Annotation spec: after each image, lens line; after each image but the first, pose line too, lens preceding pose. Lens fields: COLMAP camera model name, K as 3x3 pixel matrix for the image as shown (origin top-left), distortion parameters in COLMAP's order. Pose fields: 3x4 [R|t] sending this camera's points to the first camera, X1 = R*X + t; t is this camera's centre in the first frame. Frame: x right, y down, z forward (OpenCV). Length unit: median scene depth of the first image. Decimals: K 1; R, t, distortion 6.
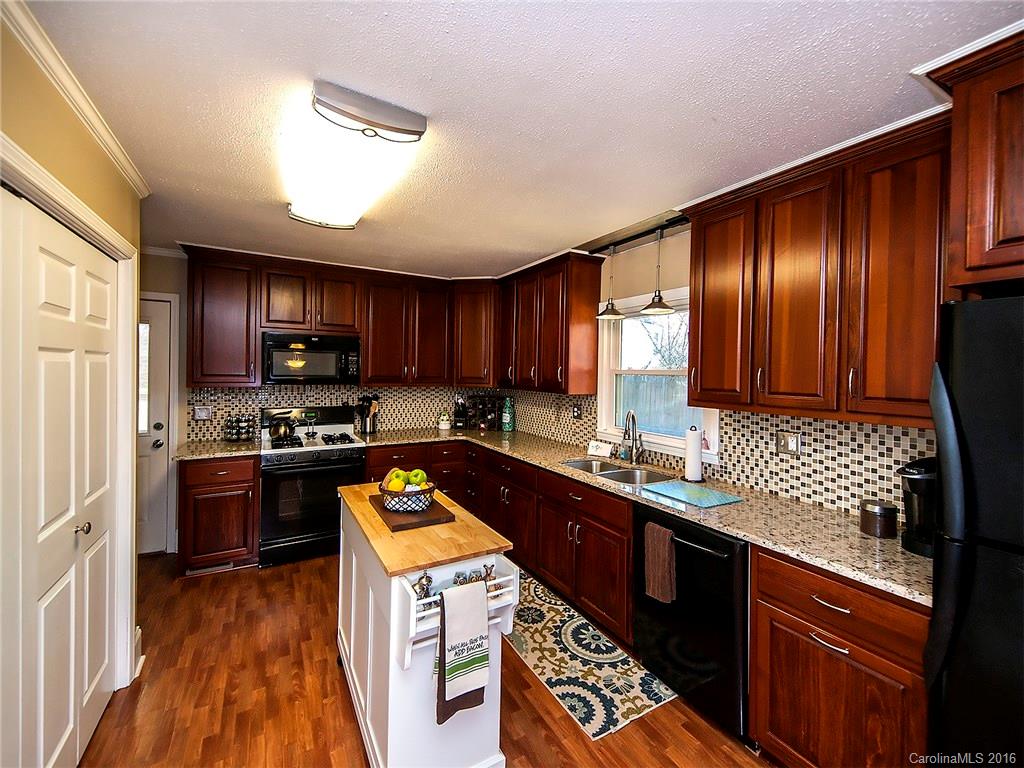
lens RADIAL K [[417.7, 0, 509.0], [0, 417.7, 374.3], [0, 0, 1]] dist [0.010441, -0.004135]
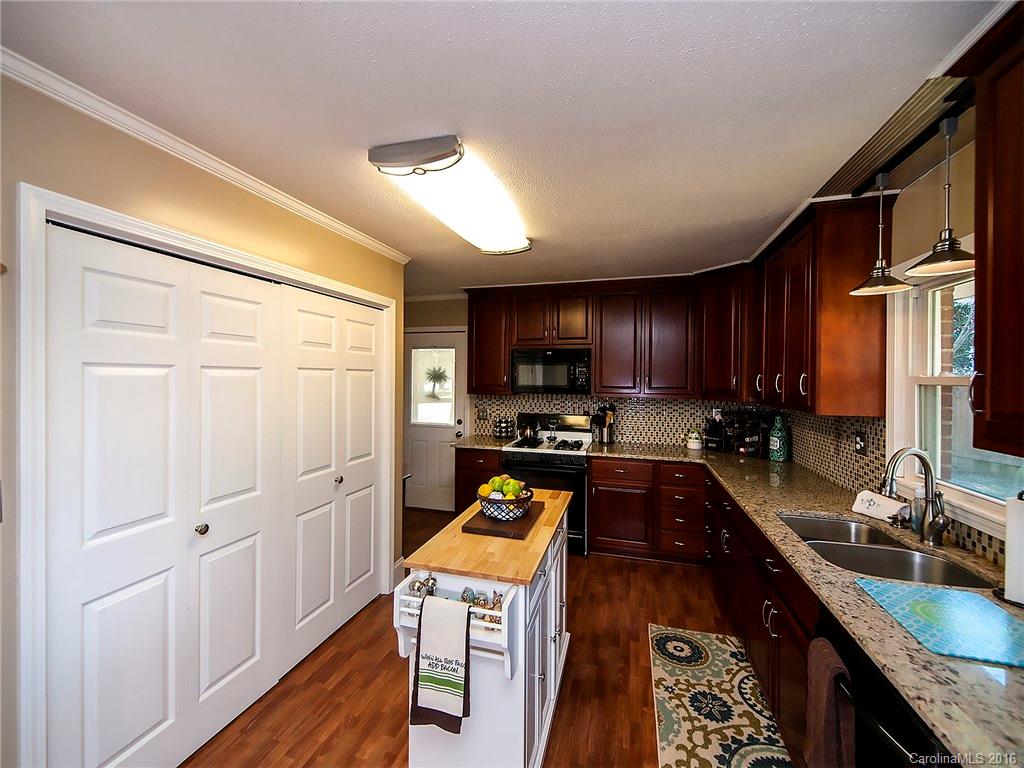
lens RADIAL K [[417.7, 0, 506.3], [0, 417.7, 379.6], [0, 0, 1]] dist [0.010441, -0.004135]
pose [[0.688530, -0.007247, -0.725172, 0.339199], [-0.002721, 0.999917, -0.012577, 0.001565], [0.725203, 0.010633, 0.688453, 0.205296]]
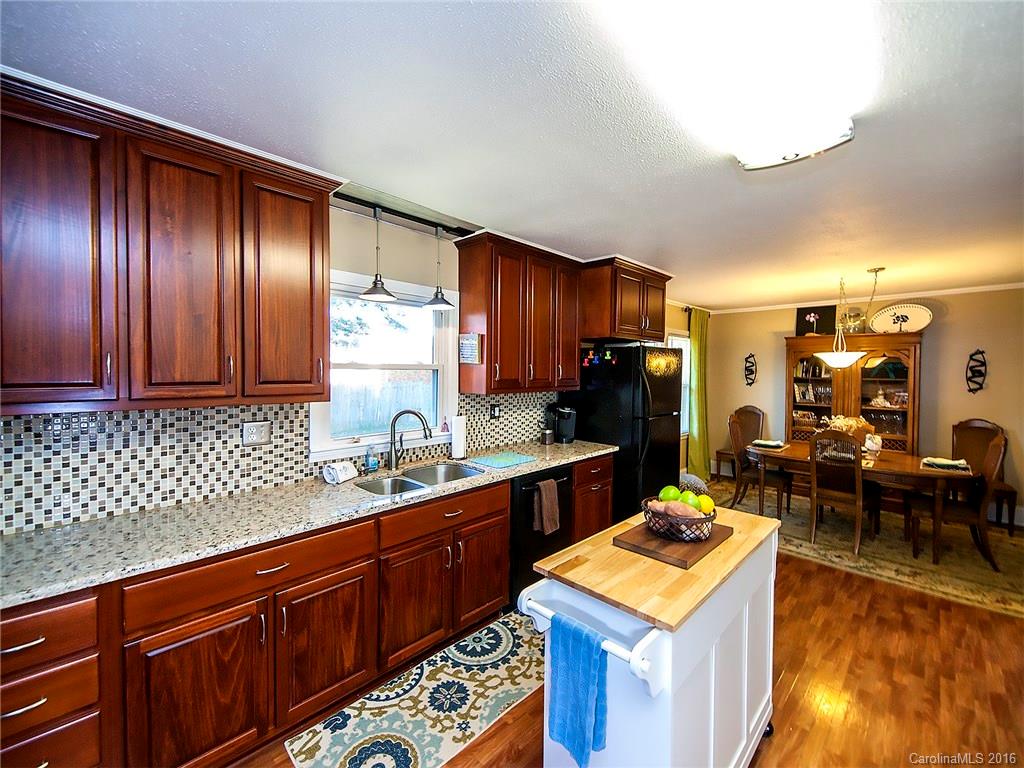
lens RADIAL K [[417.7, 0, 505.8], [0, 417.7, 374.7], [0, 0, 1]] dist [0.010441, -0.004135]
pose [[-0.257192, -0.034767, 0.965735, -0.655714], [-0.007393, 0.999394, 0.034010, -0.021388], [-0.966332, 0.001607, -0.257293, 1.062317]]
